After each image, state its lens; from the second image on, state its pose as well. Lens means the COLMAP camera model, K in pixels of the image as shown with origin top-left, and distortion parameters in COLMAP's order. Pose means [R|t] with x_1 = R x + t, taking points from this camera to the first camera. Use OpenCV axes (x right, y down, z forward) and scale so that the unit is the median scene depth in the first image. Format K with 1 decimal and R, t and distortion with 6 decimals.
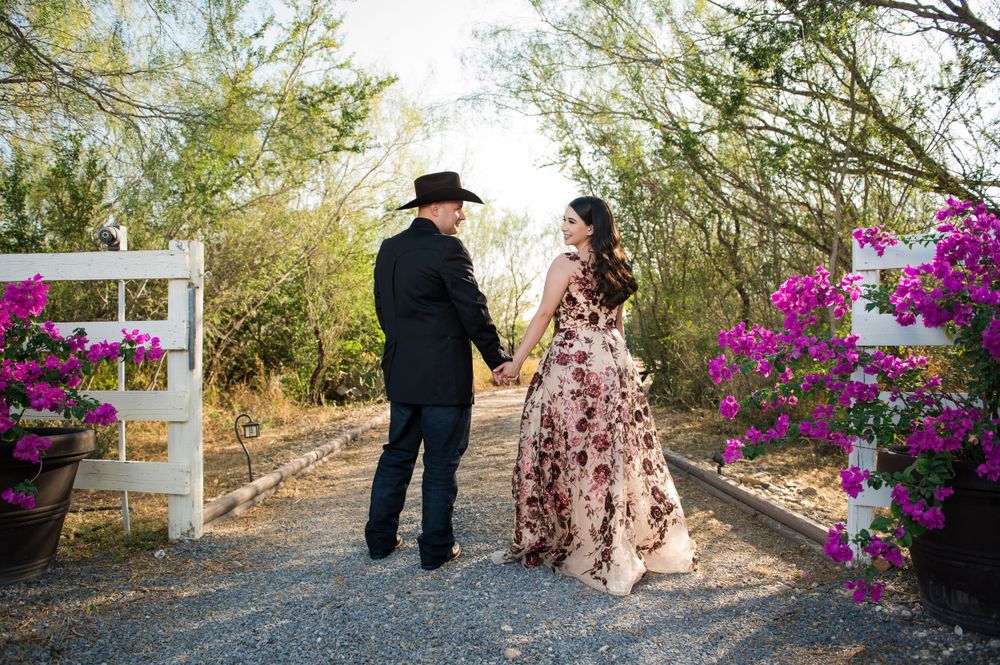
lens RADIAL K [[691.7, 0, 492.8], [0, 691.7, 337.1], [0, 0, 1]] dist [-0.055573, -0.000665]
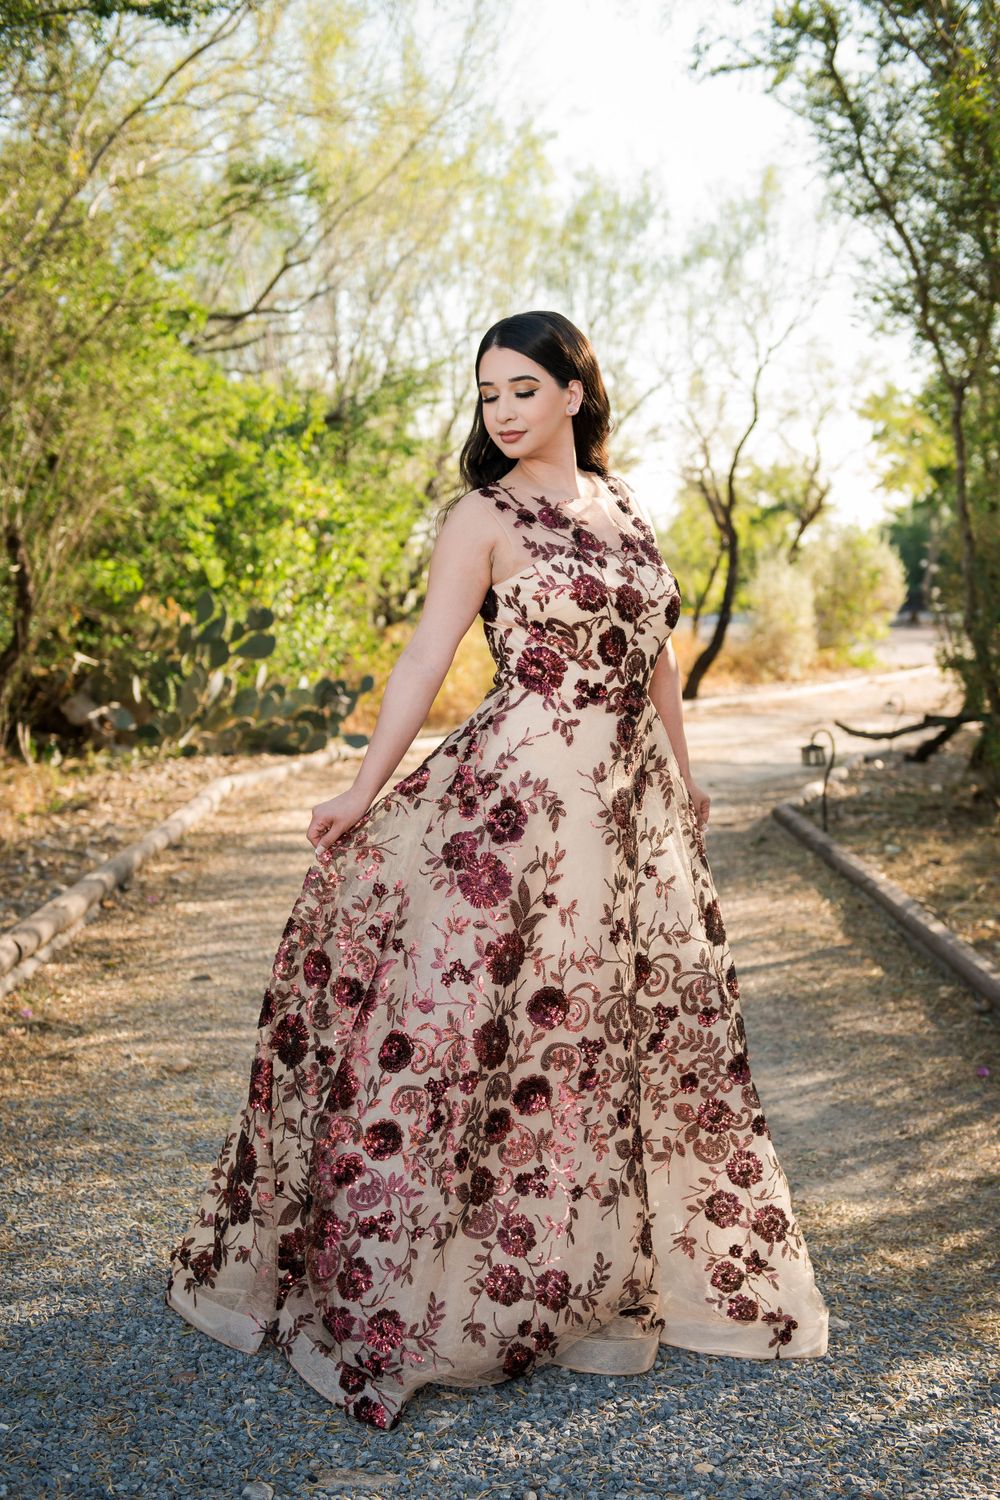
lens RADIAL K [[2010.4, 0, 500.2], [0, 2010.4, 787.3], [0, 0, 1]] dist [0.091306, 0.000000]
pose [[0.997844, 0.065612, 0.001533, -0.016849], [-0.065318, 0.990548, 0.120613, -0.036349], [0.006395, -0.120453, 0.992698, 0.002956]]
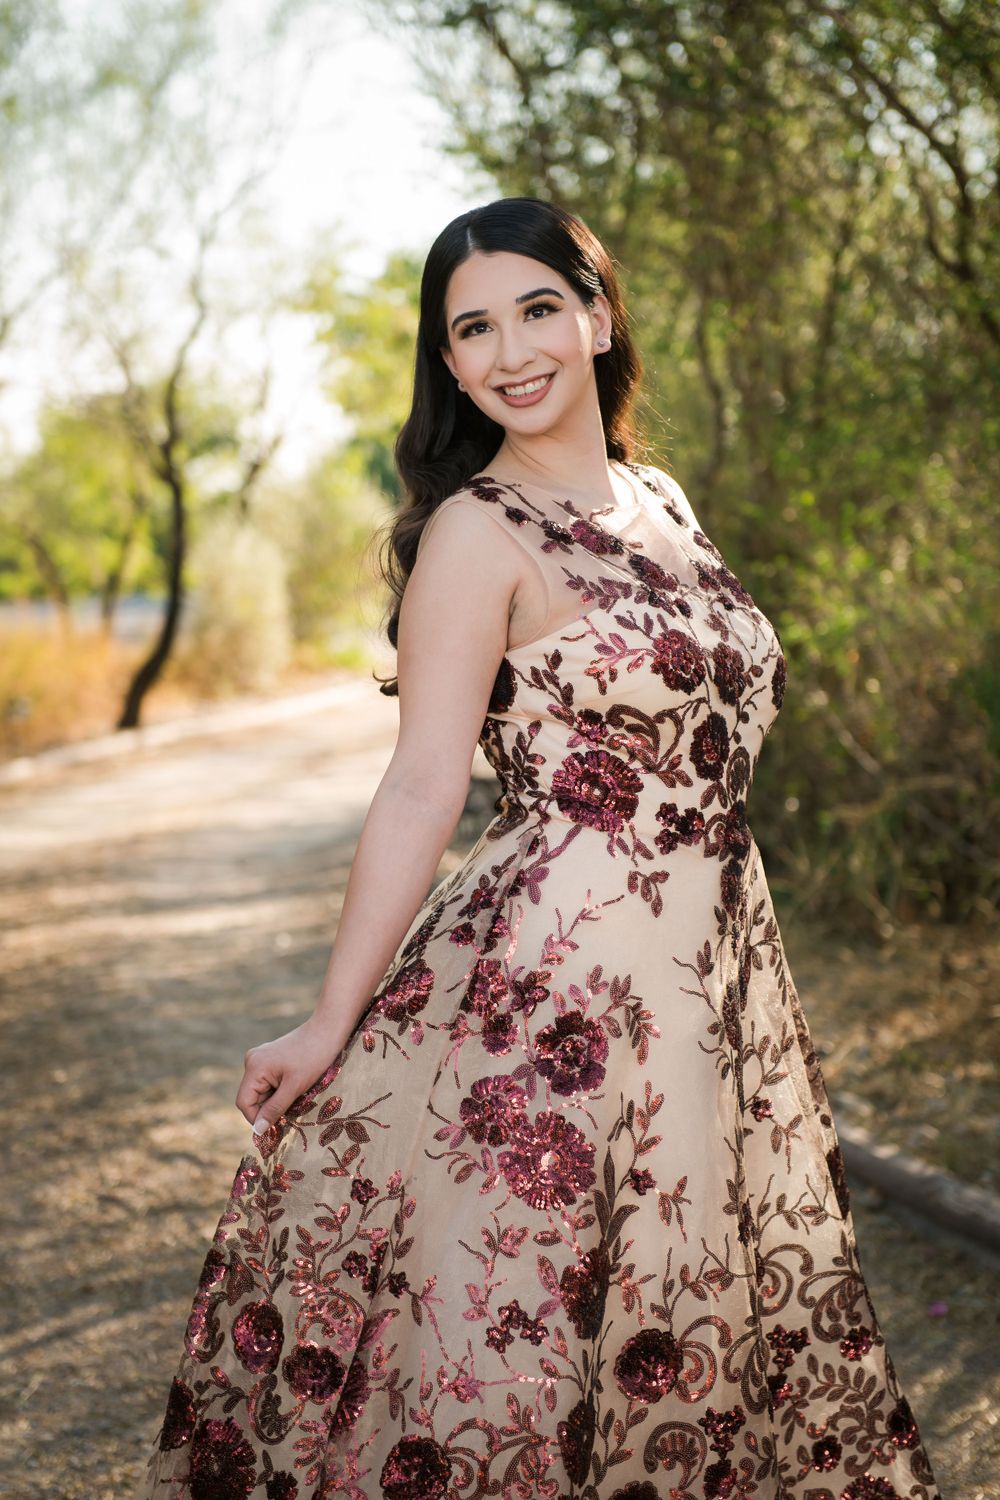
lens RADIAL K [[2849.1, 0, 500.1], [0, 2849.1, 749.8], [0, 0, 1]] dist [0.063748, 0.000000]
pose [[0.966179, 0.015477, 0.257408, -0.137291], [-0.037467, 0.996030, 0.080747, -0.045715], [-0.255137, -0.087660, 0.962923, 0.109005]]
